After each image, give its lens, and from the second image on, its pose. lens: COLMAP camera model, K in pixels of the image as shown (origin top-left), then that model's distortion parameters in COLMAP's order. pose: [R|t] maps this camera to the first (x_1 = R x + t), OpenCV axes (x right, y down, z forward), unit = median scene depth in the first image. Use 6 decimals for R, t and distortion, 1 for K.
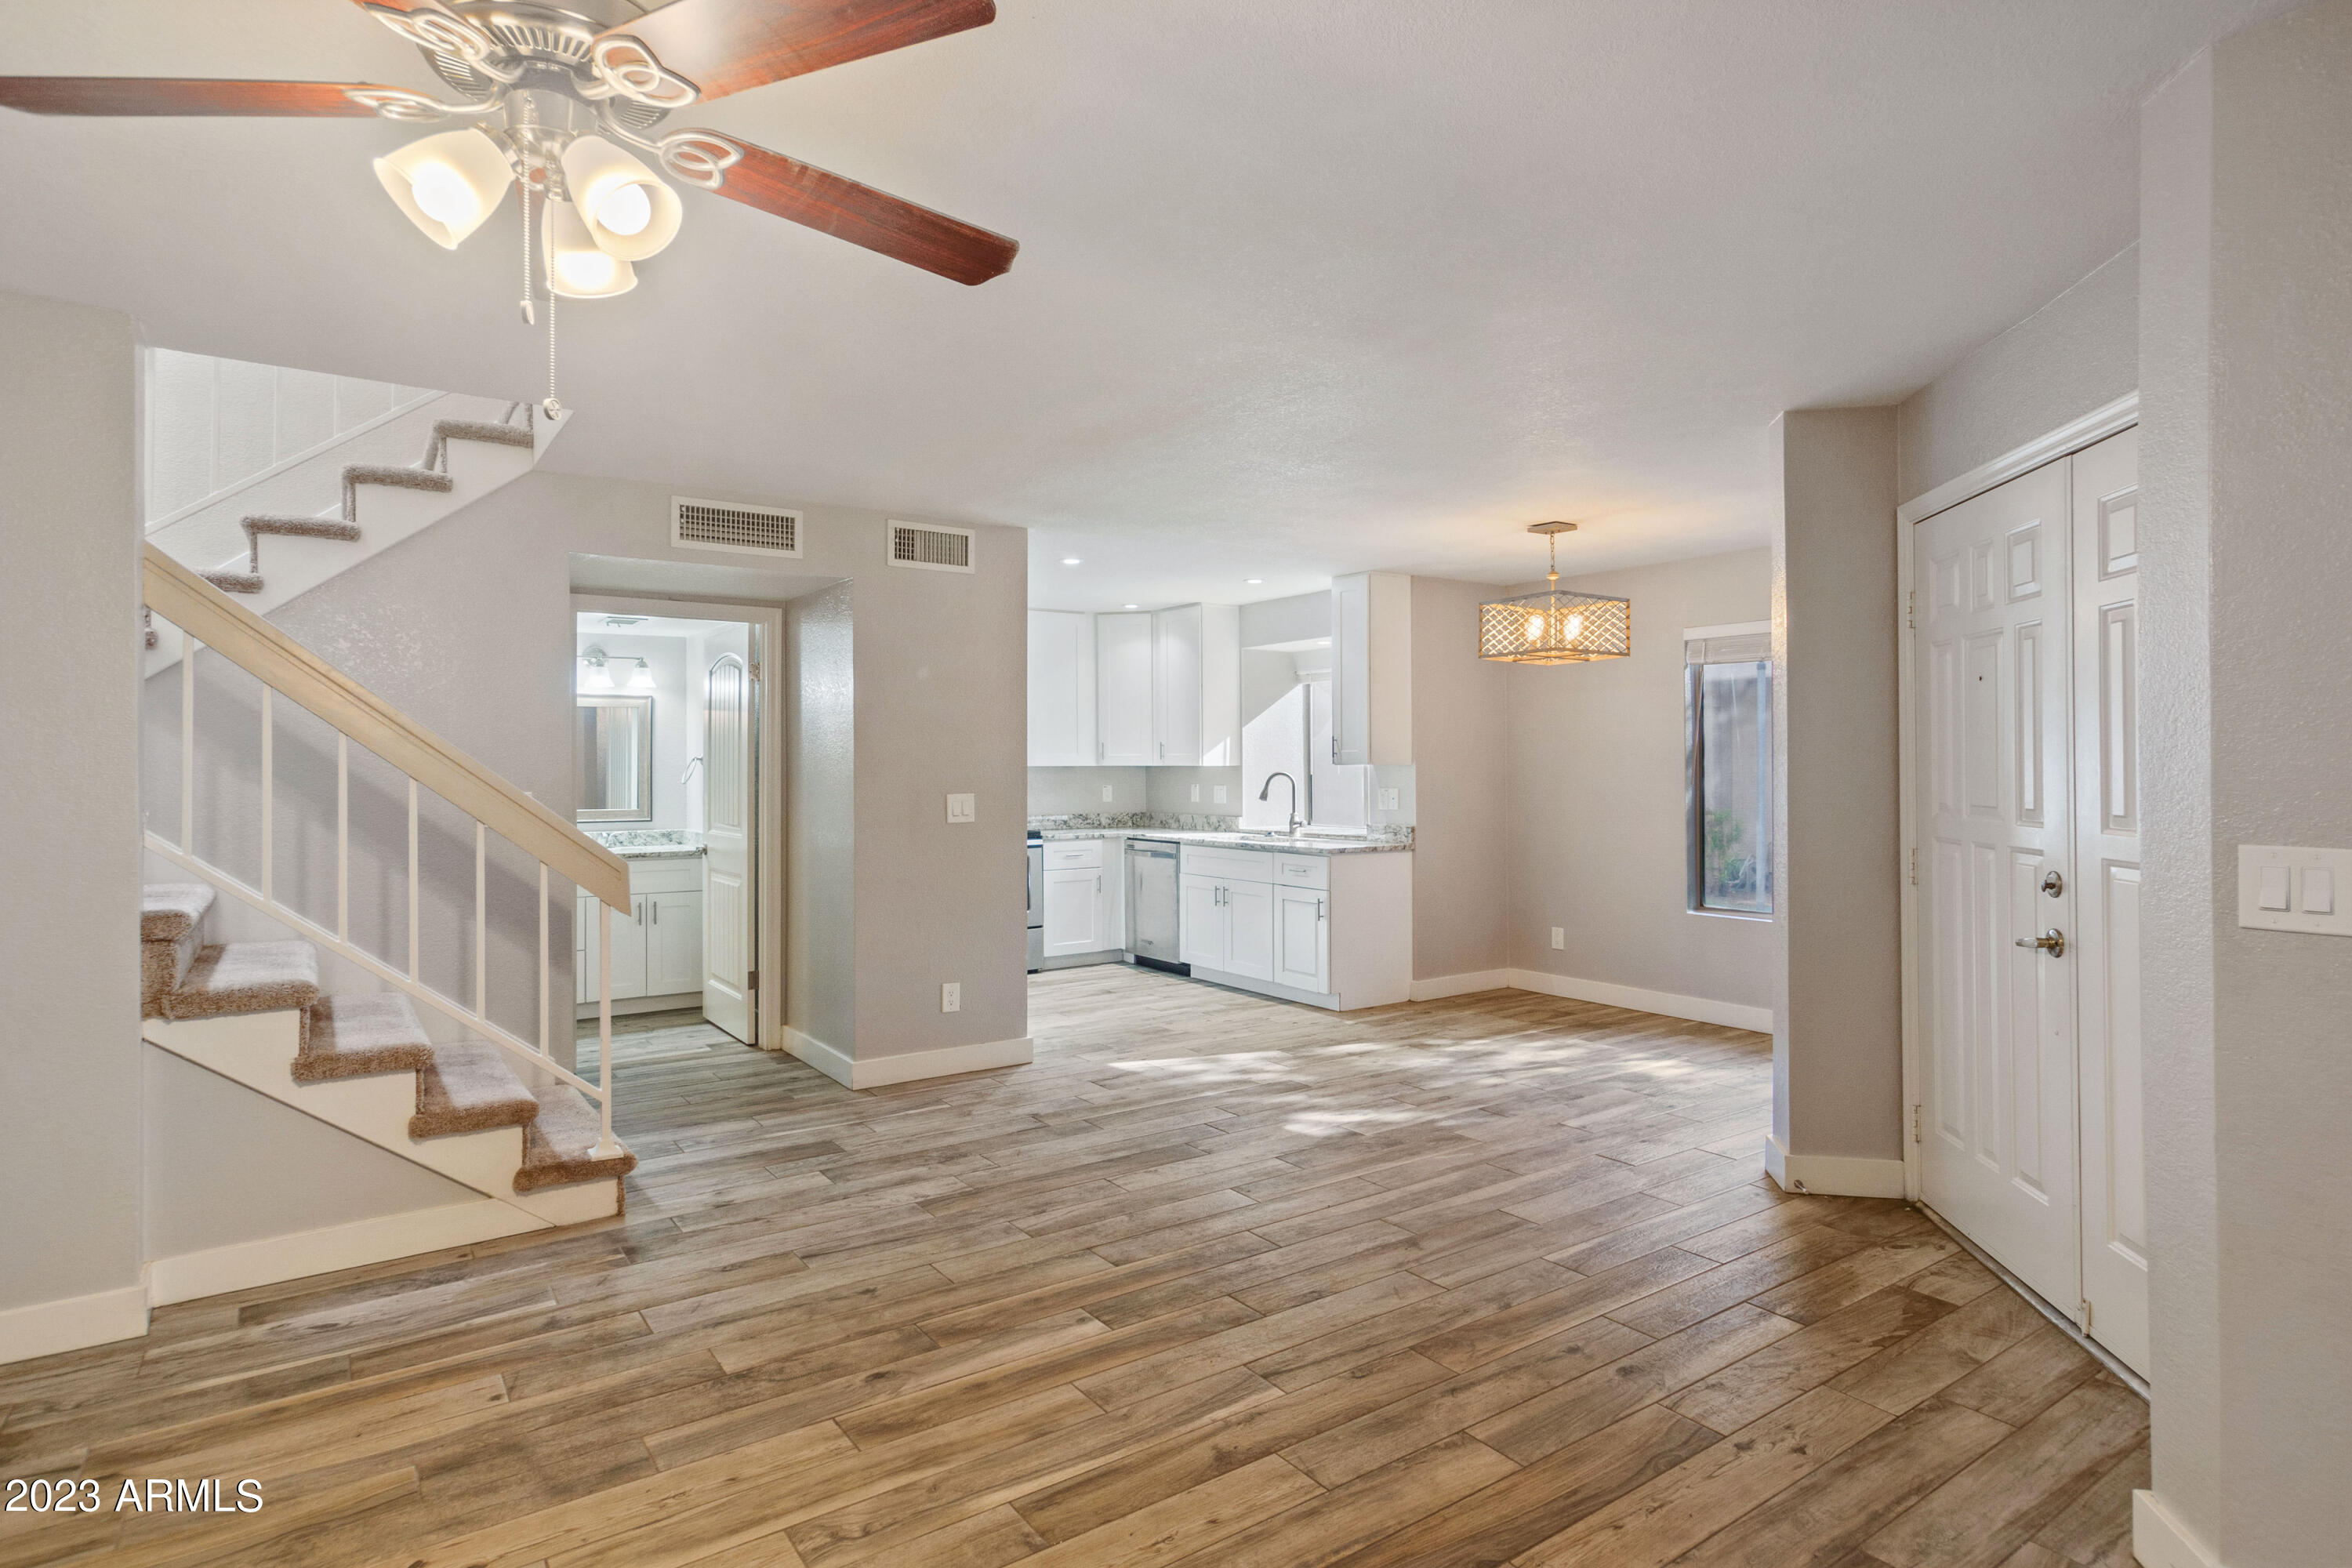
lens RADIAL K [[1214.4, 0, 1165.9], [0, 1214.4, 724.0], [0, 0, 1]] dist [0.003831, 0.002065]
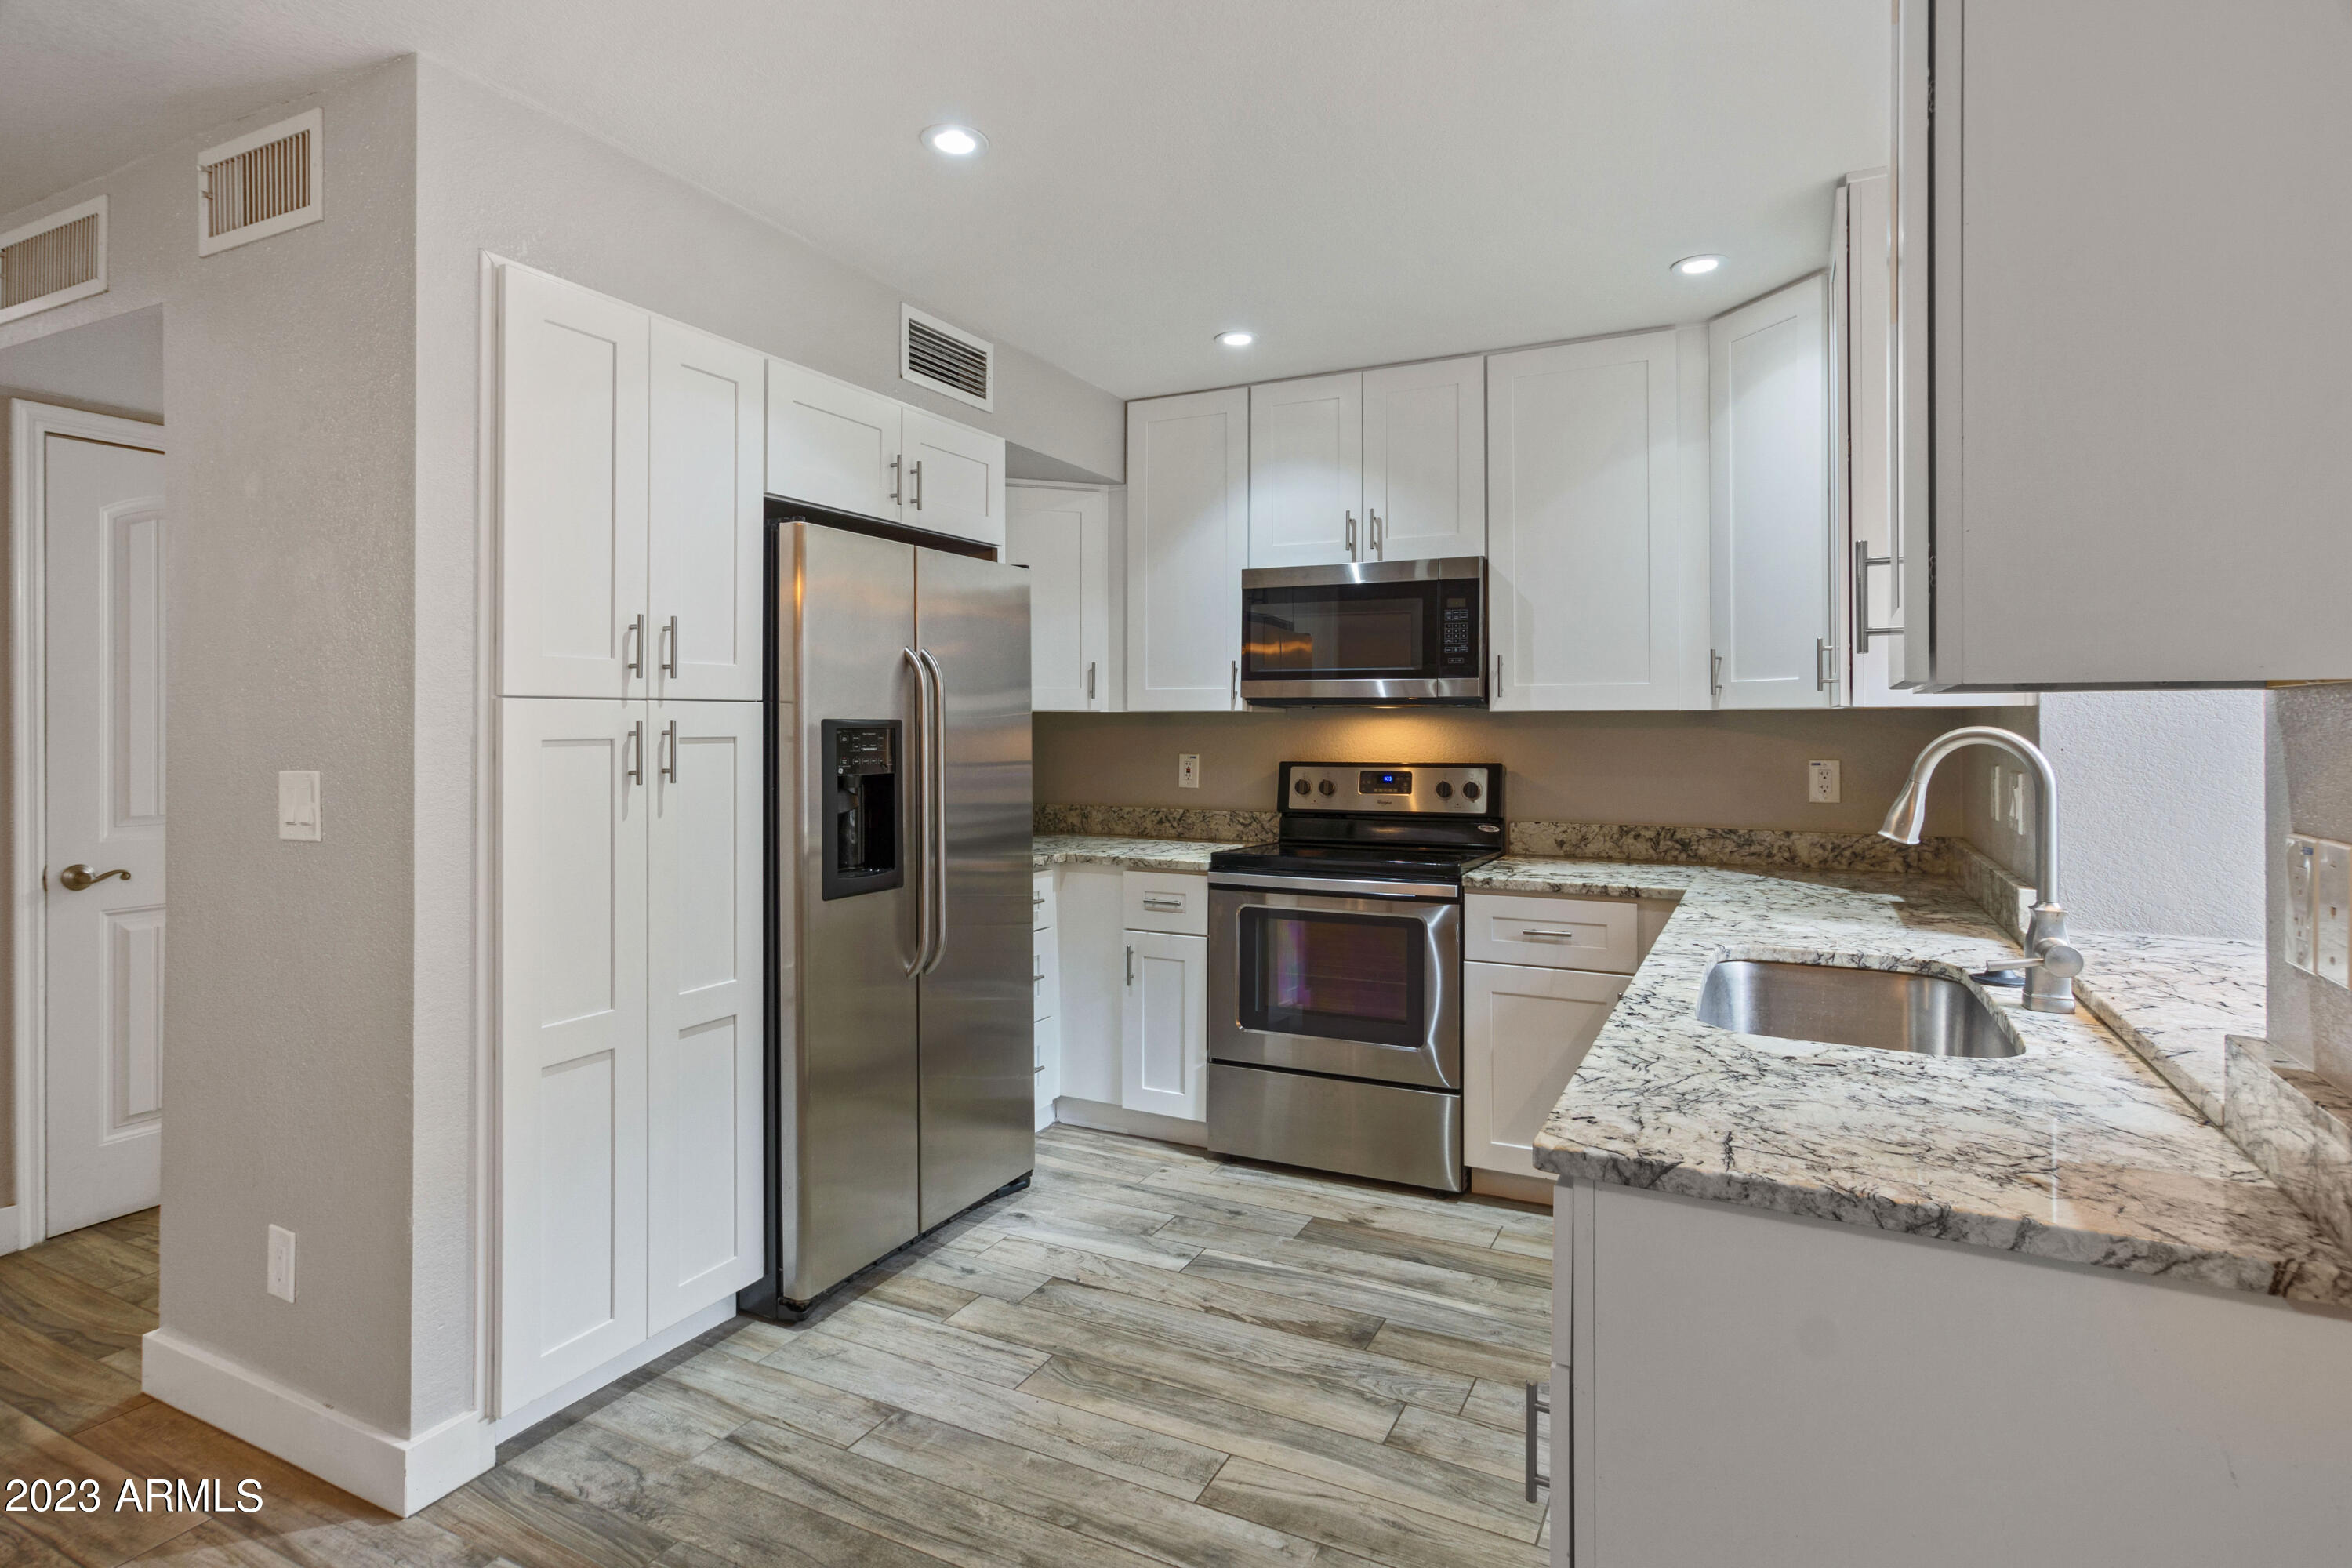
lens RADIAL K [[1214.4, 0, 1165.9], [0, 1214.4, 724.0], [0, 0, 1]] dist [0.003831, 0.002065]
pose [[0.464402, -0.001361, -0.885624, 0.225099], [0.036482, 0.999179, 0.017595, 0.027462], [0.884873, -0.040481, 0.464070, 0.713633]]
